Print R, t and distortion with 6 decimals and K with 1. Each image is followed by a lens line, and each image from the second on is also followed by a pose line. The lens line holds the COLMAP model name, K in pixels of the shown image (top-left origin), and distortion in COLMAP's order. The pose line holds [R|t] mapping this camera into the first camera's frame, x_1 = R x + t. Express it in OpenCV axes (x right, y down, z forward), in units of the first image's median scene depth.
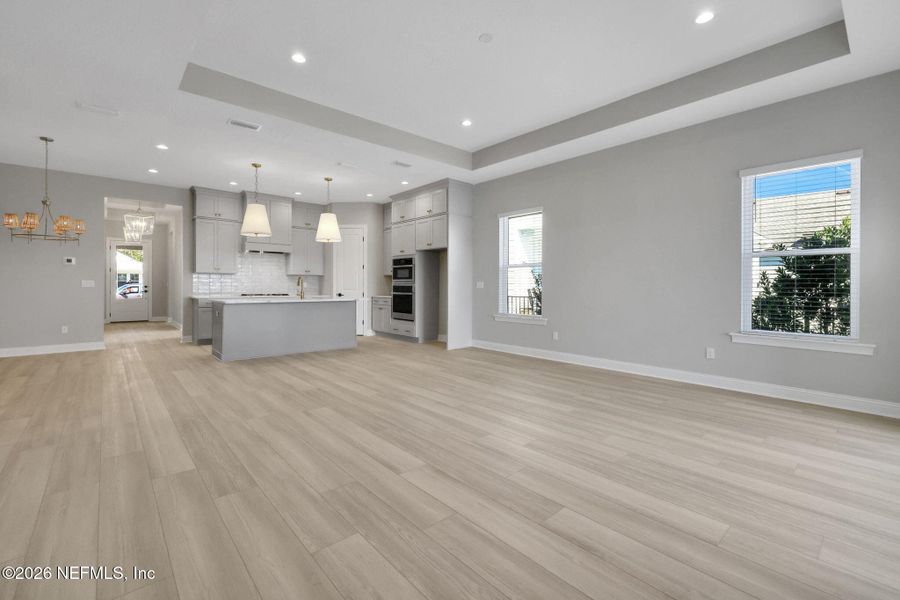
lens RADIAL K [[384.3, 0, 440.5], [0, 384.3, 284.8], [0, 0, 1]] dist [-0.002215, -0.000243]
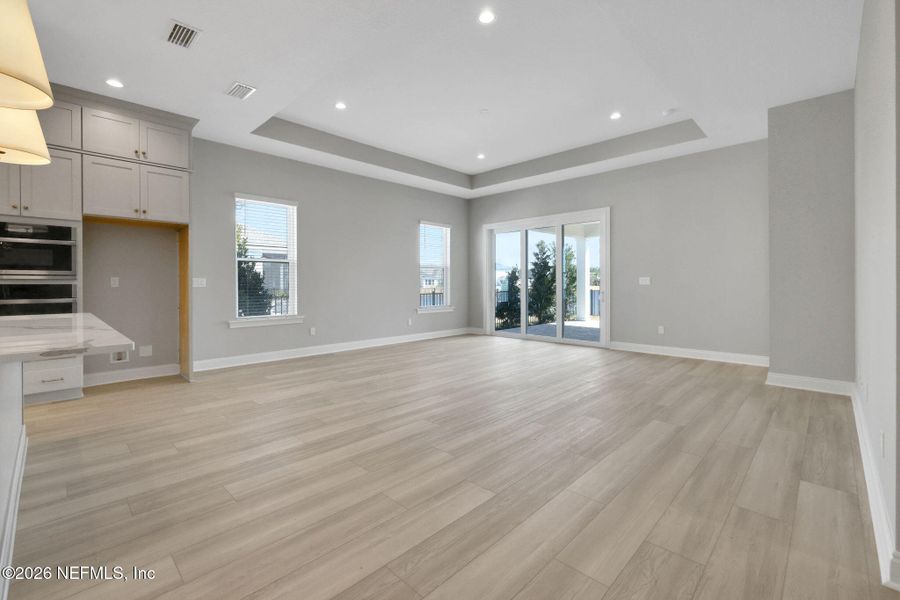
lens RADIAL K [[384.3, 0, 440.5], [0, 384.3, 284.8], [0, 0, 1]] dist [-0.002215, -0.000243]
pose [[-0.058595, -0.006070, 0.998263, -0.754351], [0.001095, 0.999981, 0.006145, 0.001085], [-0.998281, 0.001453, -0.058588, 0.713825]]
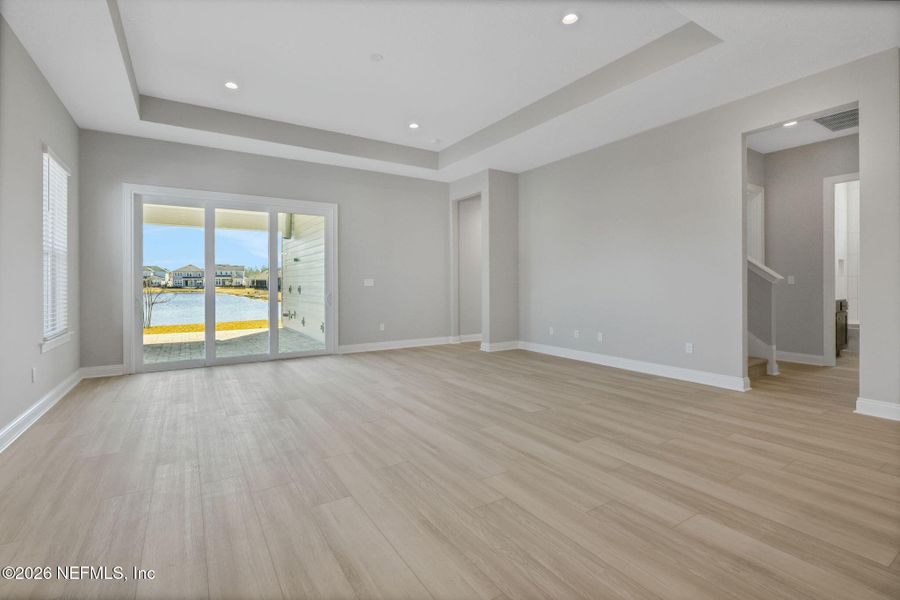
lens RADIAL K [[413.3, 0, 428.1], [0, 413.3, 284.0], [0, 0, 1]] dist [0.000312, 0.000215]
pose [[-0.982826, 0.001105, 0.184533, -0.131213], [0.001170, 0.999999, 0.000247, 0.002883], [-0.184532, 0.000458, -0.982826, 1.226131]]
